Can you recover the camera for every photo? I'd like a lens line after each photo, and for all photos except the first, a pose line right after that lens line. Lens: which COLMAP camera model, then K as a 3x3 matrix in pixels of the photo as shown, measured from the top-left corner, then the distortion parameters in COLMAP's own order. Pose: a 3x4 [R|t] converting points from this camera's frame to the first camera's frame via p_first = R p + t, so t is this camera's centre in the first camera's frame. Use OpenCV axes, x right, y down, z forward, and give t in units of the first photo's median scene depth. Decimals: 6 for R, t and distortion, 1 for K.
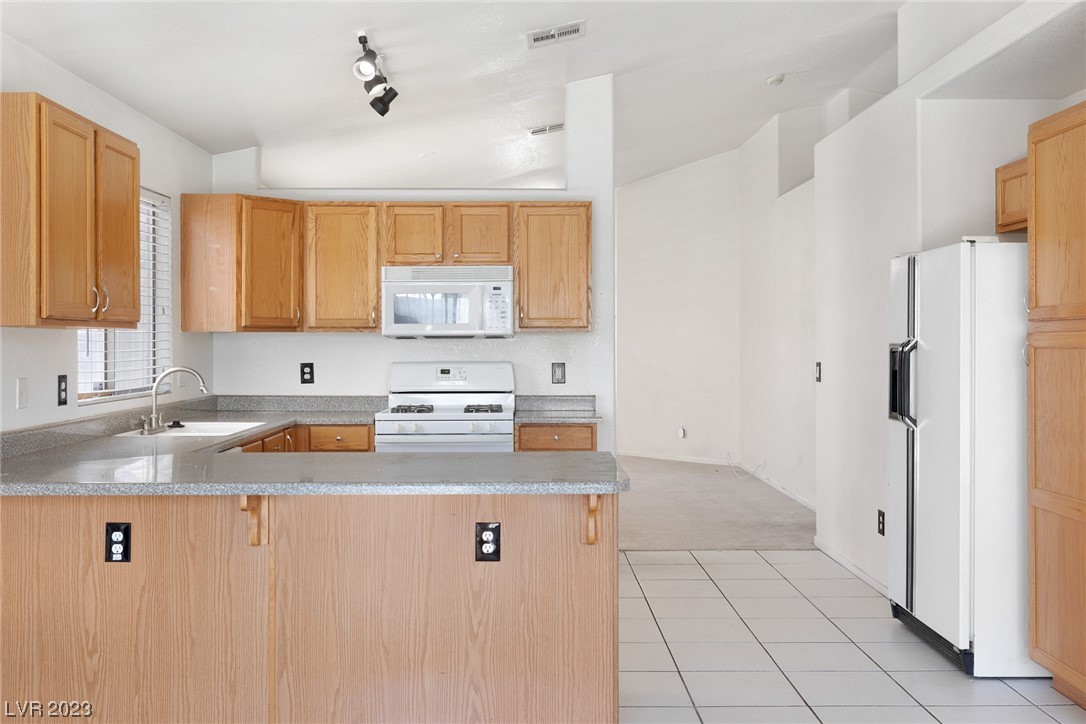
lens RADIAL K [[1074.0, 0, 558.2], [0, 1074.0, 337.8], [0, 0, 1]] dist [0.003575, 0.000000]
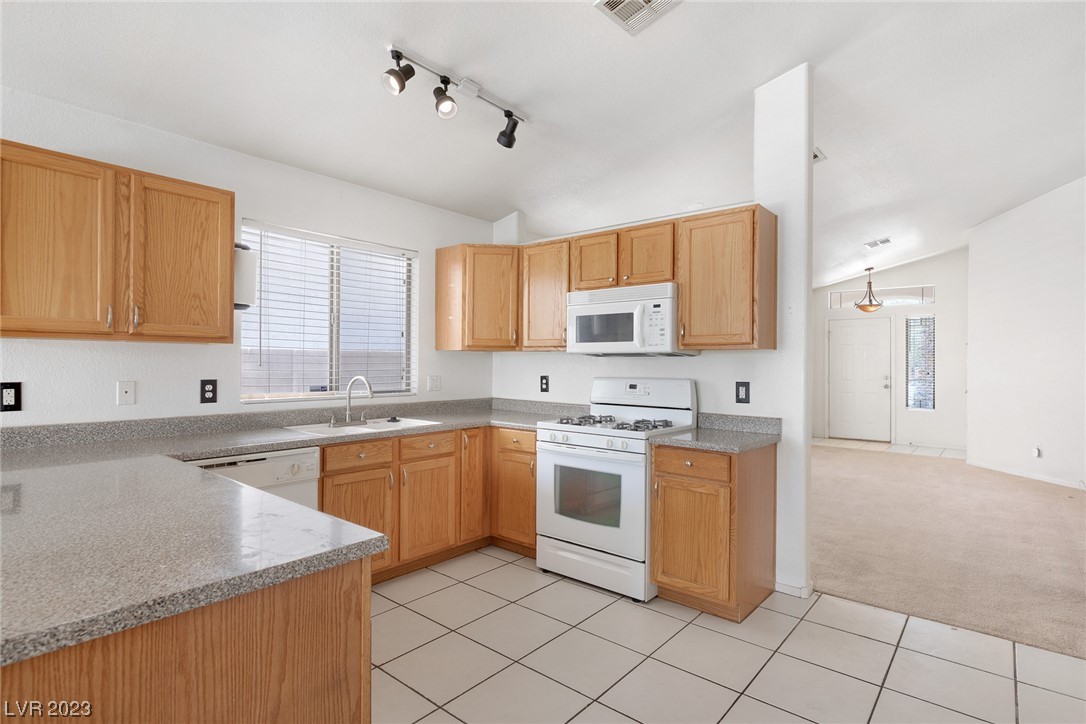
lens RADIAL K [[545.9, 0, 548.1], [0, 545.9, 358.9], [0, 0, 1]] dist [0.002329, 0.000293]
pose [[0.753591, 0.004028, -0.657332, 0.225998], [-0.008010, 0.999963, -0.003054, 0.006644], [0.657295, 0.007567, 0.753595, 0.609366]]
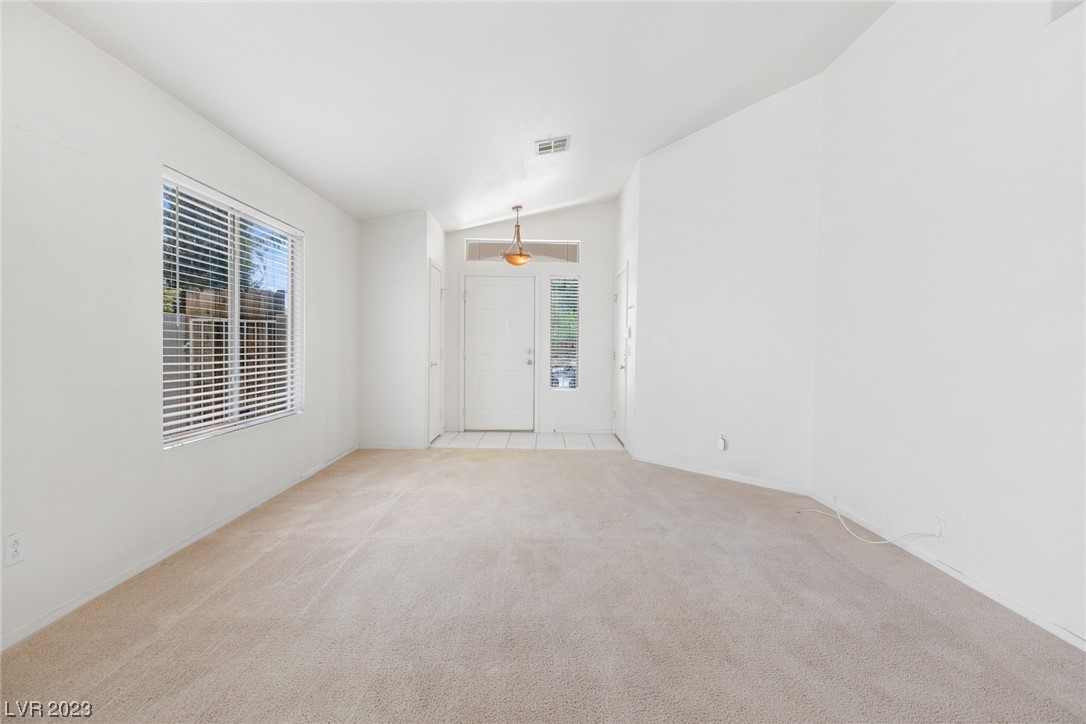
lens RADIAL K [[489.6, 0, 543.0], [0, 489.6, 357.2], [0, 0, 1]] dist [0.002517, 0.000044]
pose [[0.999764, 0.011193, -0.018631, -0.031387], [-0.010620, 0.999477, 0.030555, 0.026818], [0.018964, -0.030350, 0.999359, 1.327802]]
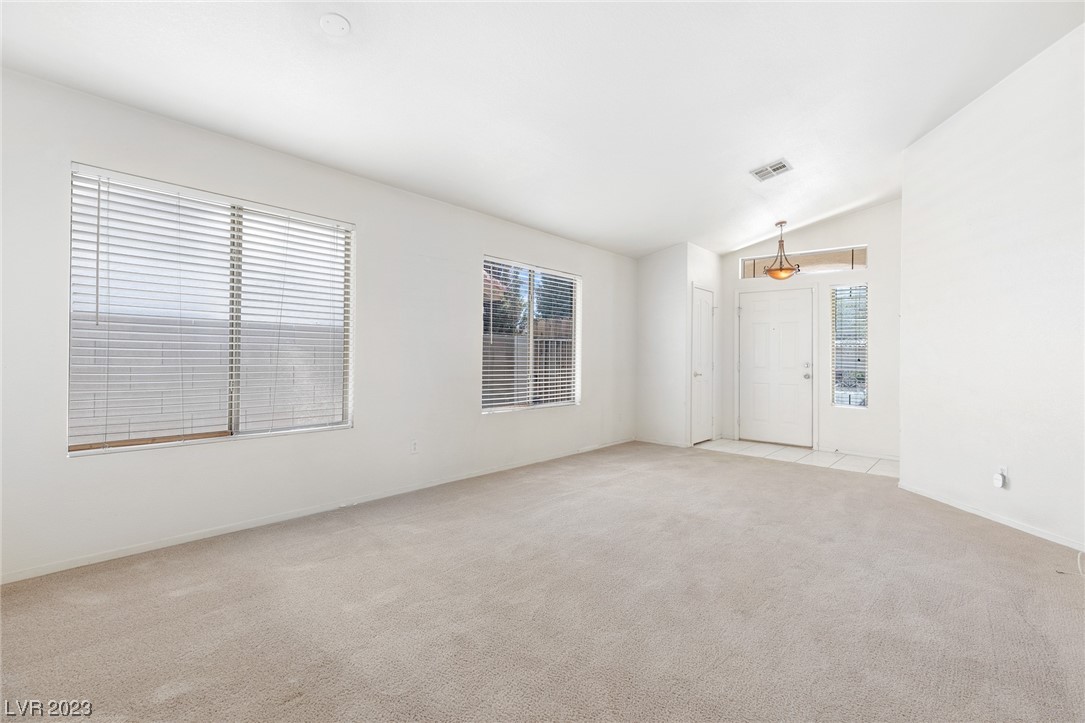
lens RADIAL K [[489.1, 0, 543.4], [0, 489.1, 348.4], [0, 0, 1]] dist [0.002517, 0.000044]
pose [[0.731393, 0.001447, -0.681954, 0.244156], [-0.012412, 0.999860, -0.011190, 0.031321], [0.681843, 0.016649, 0.731309, 1.246772]]
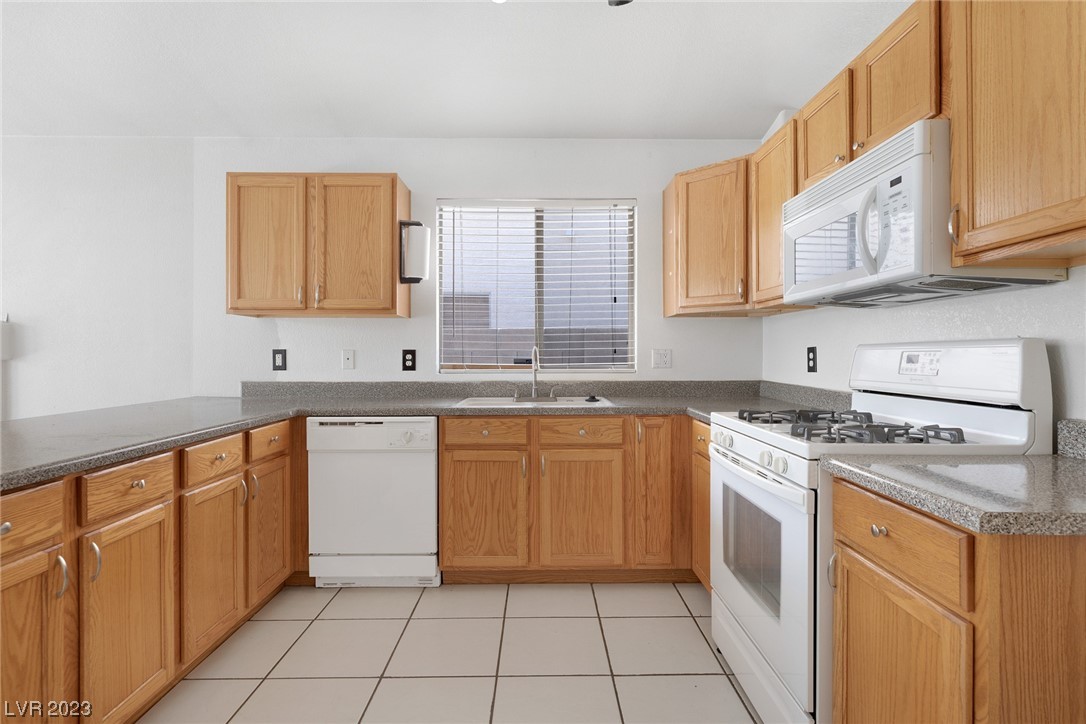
lens RADIAL K [[527.3, 0, 548.3], [0, 527.3, 352.7], [0, 0, 1]] dist [-0.004115, 0.001602]
pose [[-0.007289, -0.000909, -0.999973, 0.196268], [0.004735, 0.999988, -0.000943, 0.031997], [0.999962, -0.004742, -0.007285, 0.944459]]
